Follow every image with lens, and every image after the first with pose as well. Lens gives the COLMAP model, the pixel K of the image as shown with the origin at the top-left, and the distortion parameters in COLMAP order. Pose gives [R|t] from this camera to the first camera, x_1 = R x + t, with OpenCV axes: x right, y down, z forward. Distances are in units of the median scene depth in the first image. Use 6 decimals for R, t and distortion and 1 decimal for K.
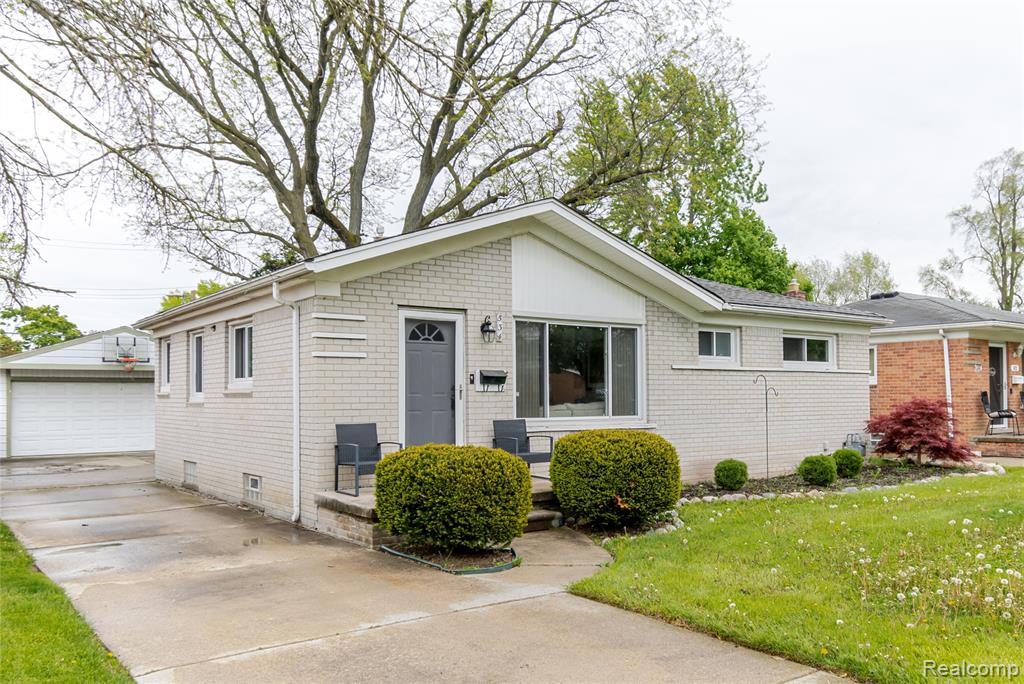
lens RADIAL K [[780.0, 0, 512.3], [0, 780.0, 383.1], [0, 0, 1]] dist [-0.003569, 0.000873]
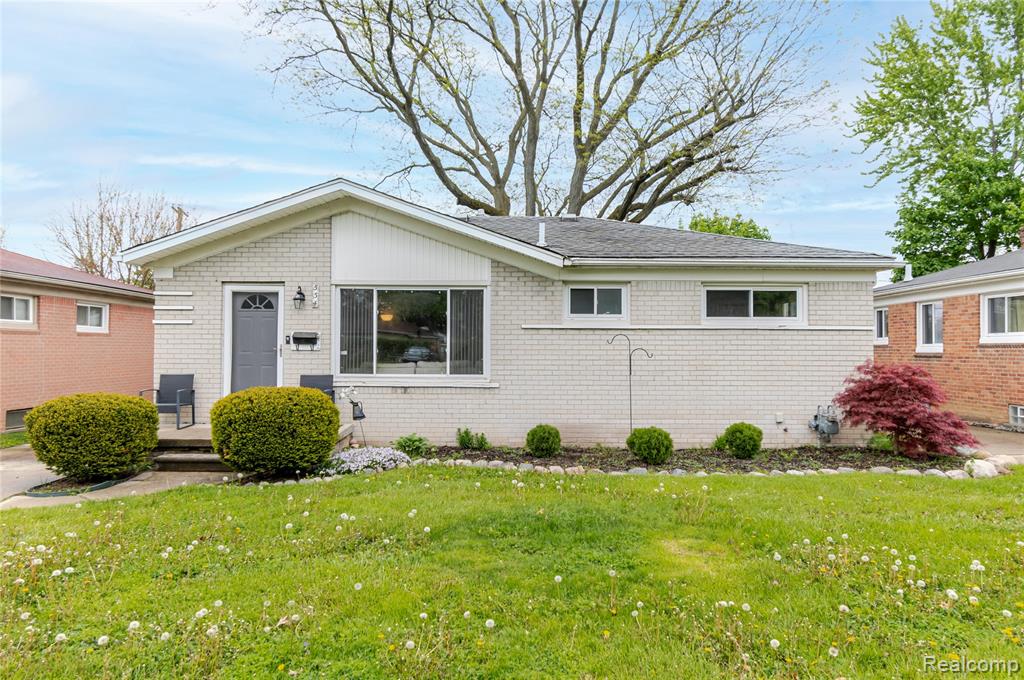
lens RADIAL K [[654.6, 0, 512.0], [0, 654.6, 340.0], [0, 0, 1]] dist [0.003038, 0.001060]
pose [[0.821208, -0.002616, -0.570623, 0.700281], [0.001116, 0.999995, -0.002978, -0.001336], [0.570628, 0.001808, 0.821207, 0.325438]]
